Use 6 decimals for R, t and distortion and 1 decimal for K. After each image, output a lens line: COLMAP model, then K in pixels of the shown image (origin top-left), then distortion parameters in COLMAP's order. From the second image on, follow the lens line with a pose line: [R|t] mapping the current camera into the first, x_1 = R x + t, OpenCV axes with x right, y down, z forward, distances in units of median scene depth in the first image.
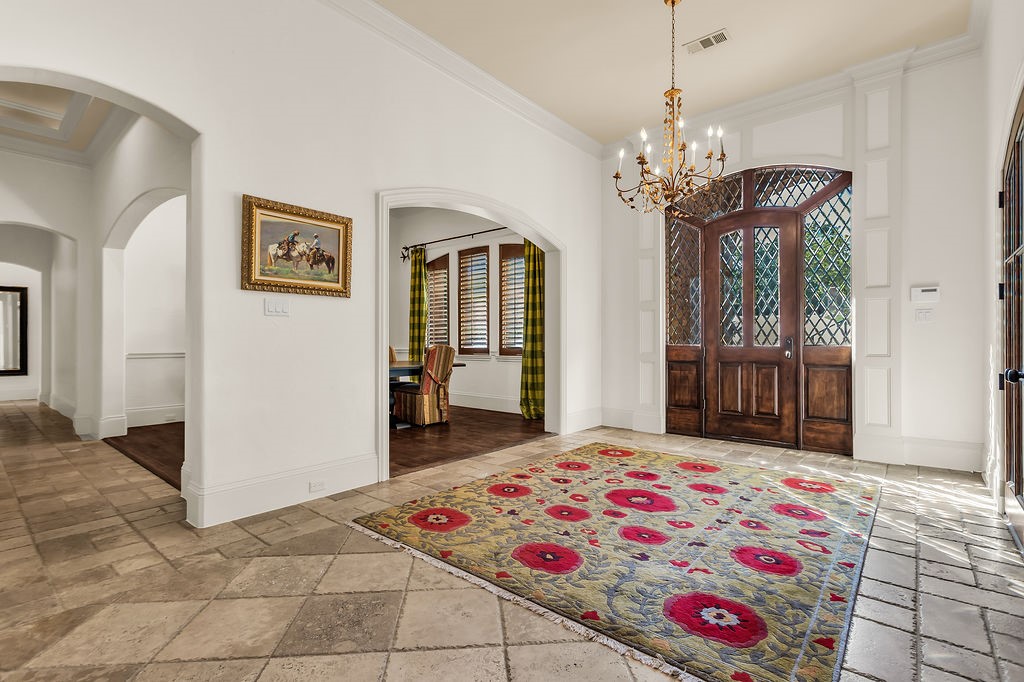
lens RADIAL K [[478.6, 0, 509.5], [0, 478.6, 338.7], [0, 0, 1]] dist [-0.000519, -0.000460]
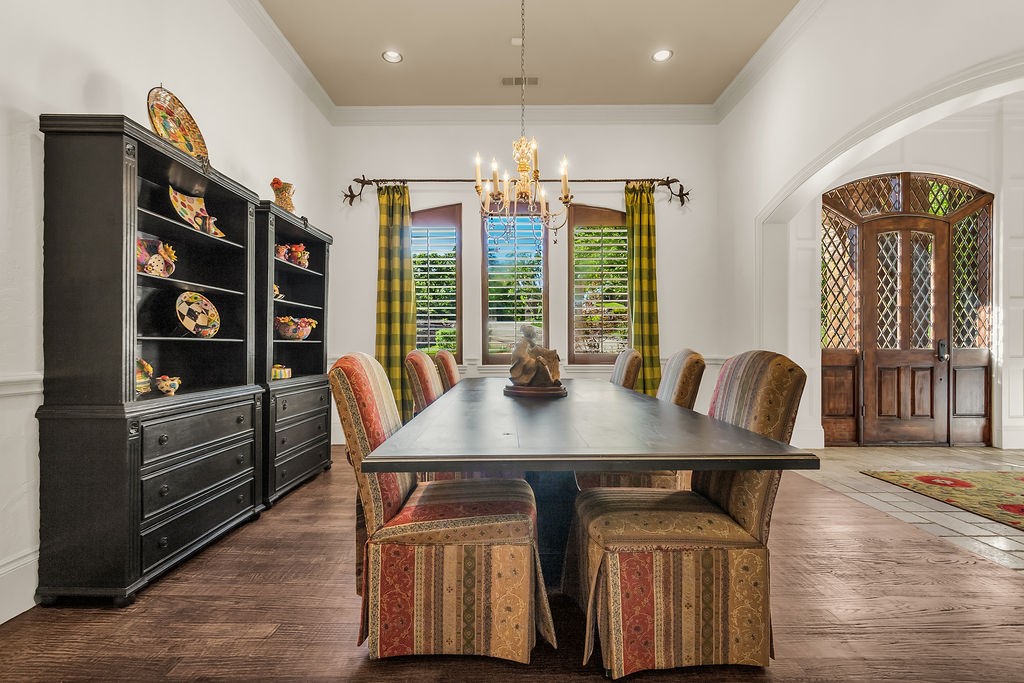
lens RADIAL K [[478.6, 0, 509.5], [0, 478.6, 339.2], [0, 0, 1]] dist [-0.000519, -0.000460]
pose [[0.764494, 0.004205, 0.644617, -0.825913], [-0.005435, 0.999985, -0.000077, -0.000683], [-0.644608, -0.003444, 0.764505, 0.820100]]
